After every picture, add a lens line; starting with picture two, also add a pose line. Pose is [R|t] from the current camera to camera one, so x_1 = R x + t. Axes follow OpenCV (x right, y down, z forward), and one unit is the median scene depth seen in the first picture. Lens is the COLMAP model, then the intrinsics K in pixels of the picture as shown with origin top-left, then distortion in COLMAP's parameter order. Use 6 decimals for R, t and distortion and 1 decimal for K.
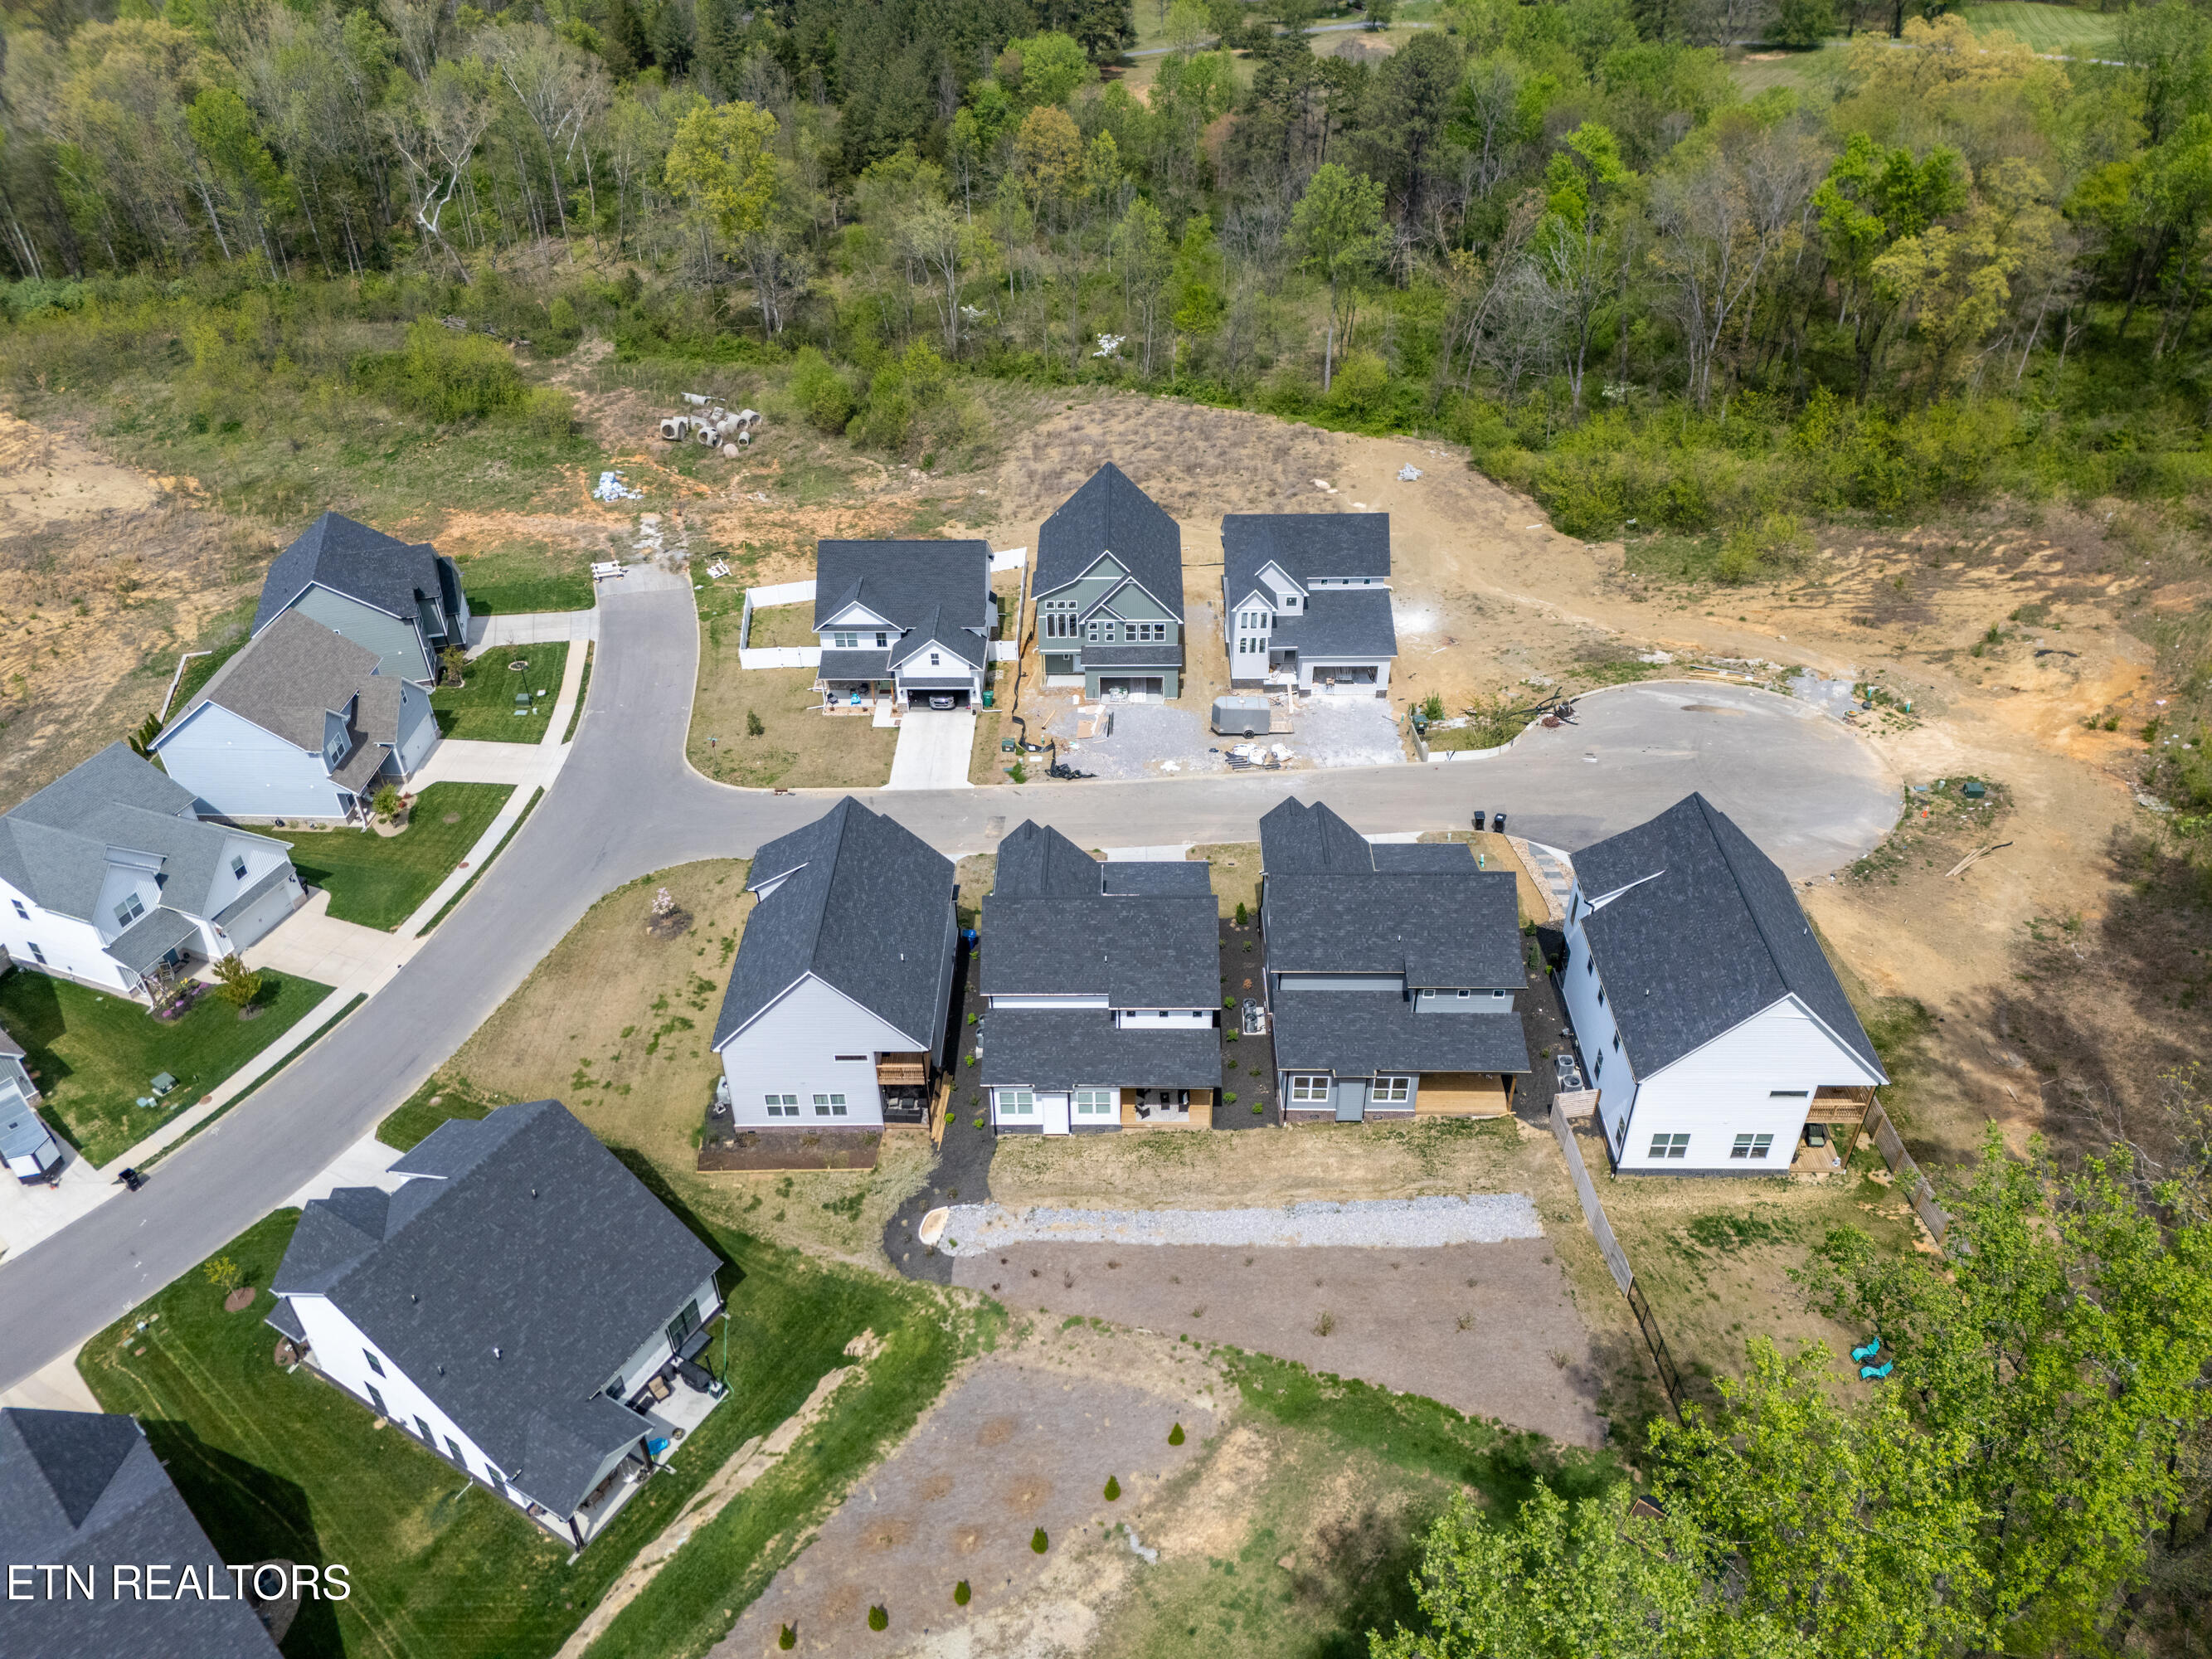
lens RADIAL K [[1621.7, 0, 1110.6], [0, 1621.7, 842.2], [0, 0, 1]] dist [0.082337, -0.085285]
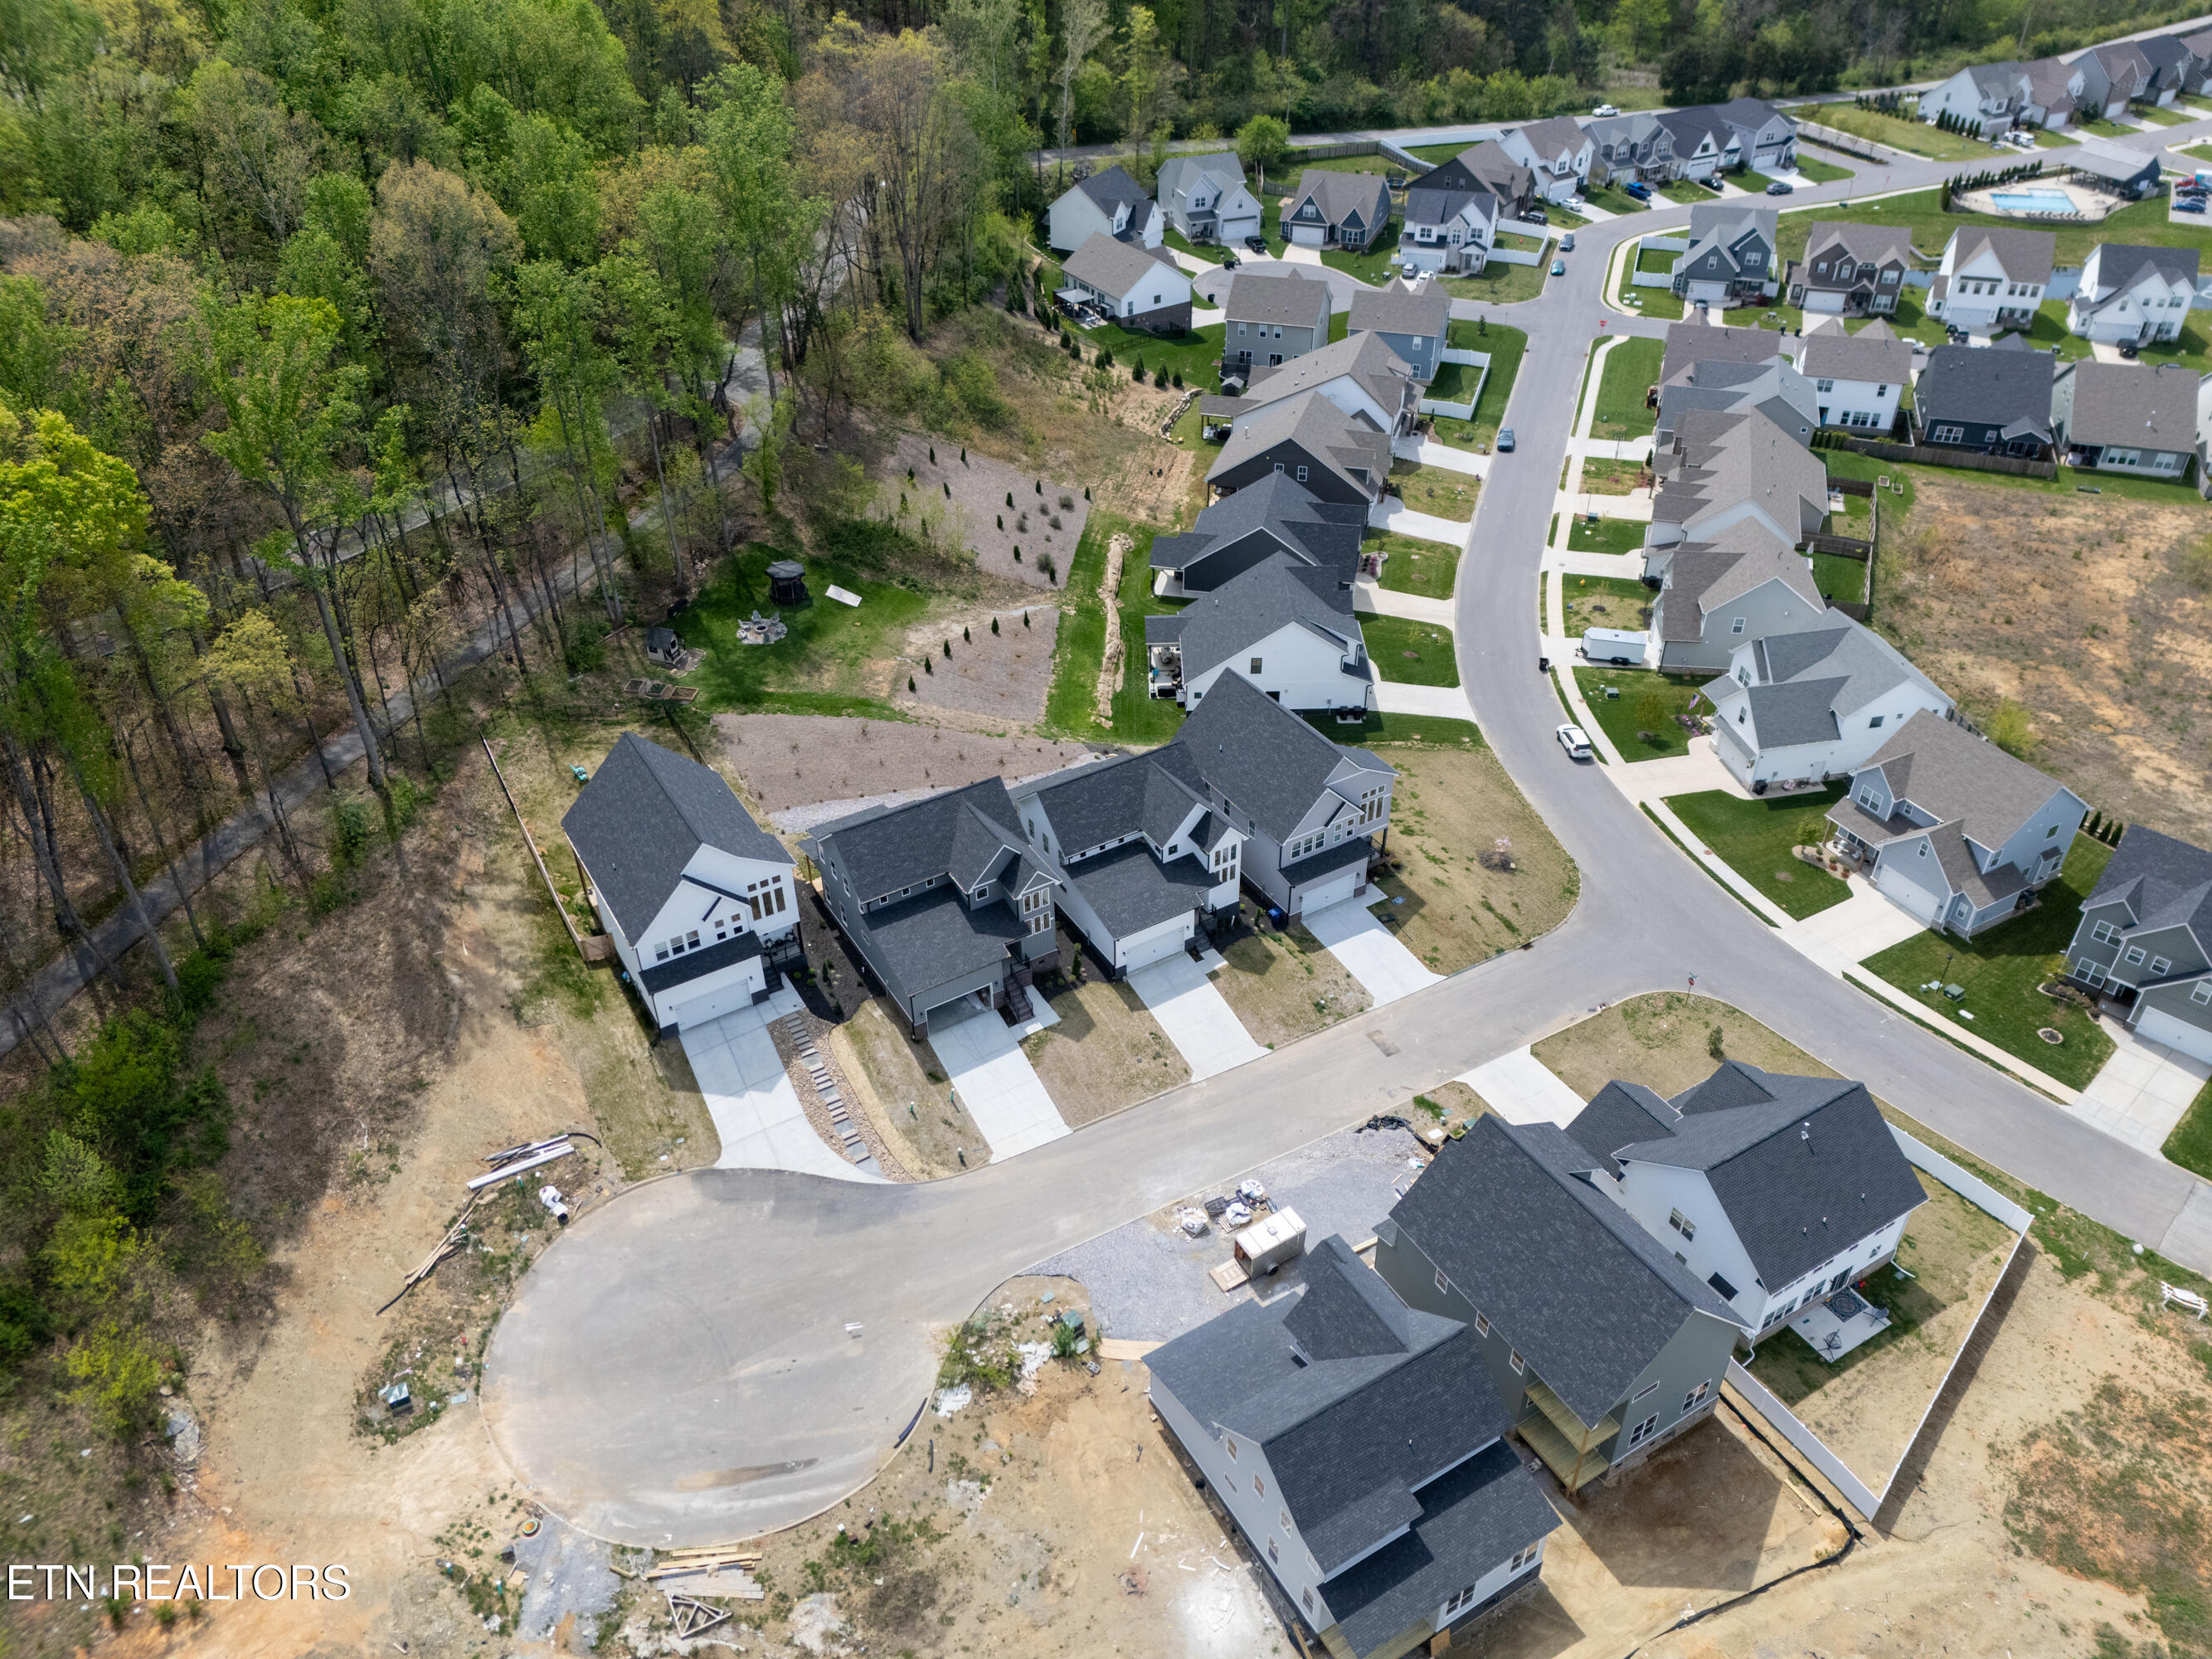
lens RADIAL K [[1621.7, 0, 1102.6], [0, 1621.7, 836.9], [0, 0, 1]] dist [0.082337, -0.085285]
pose [[-0.852082, 0.335873, -0.401430, 0.425972], [-0.298066, 0.319067, 0.899640, -0.880249], [0.430248, 0.886220, -0.171759, 0.963894]]
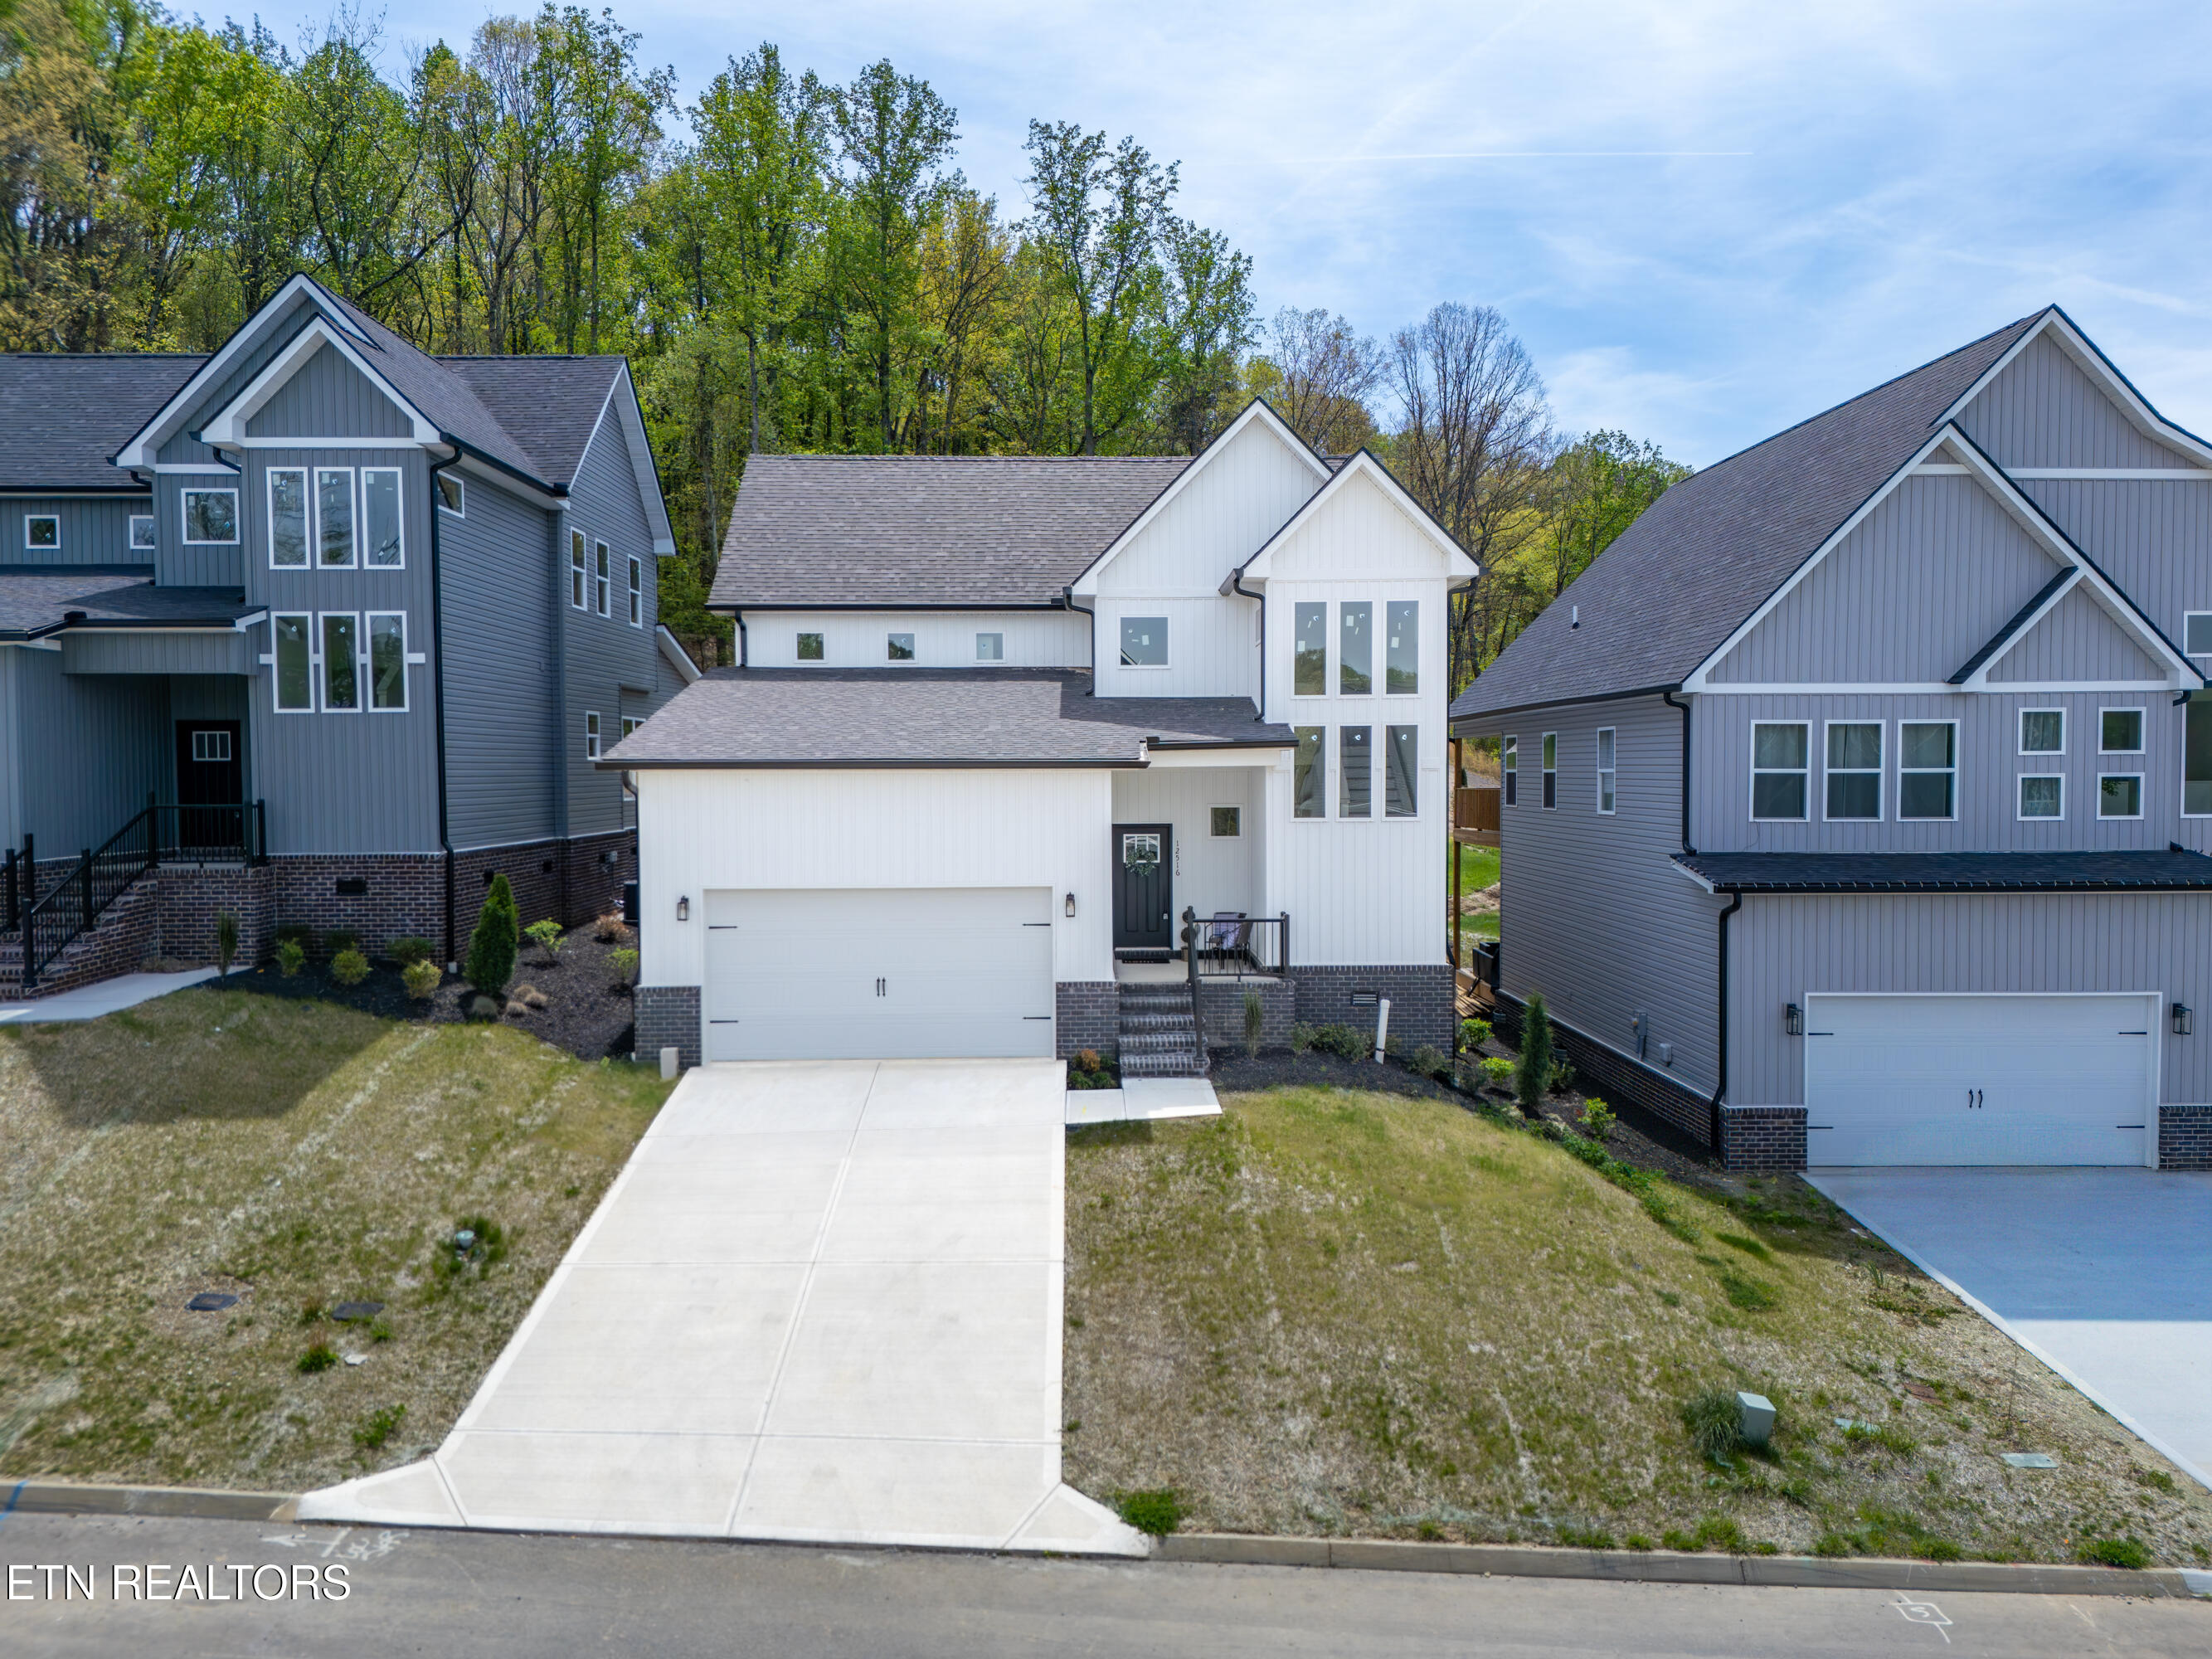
lens RADIAL K [[1621.7, 0, 1103.9], [0, 1621.7, 836.8], [0, 0, 1]] dist [0.082337, -0.085285]
pose [[-0.999434, 0.018118, -0.028332, -0.002337], [-0.004222, 0.768205, 0.640190, -0.106095], [0.033364, 0.639948, -0.767694, 1.010056]]
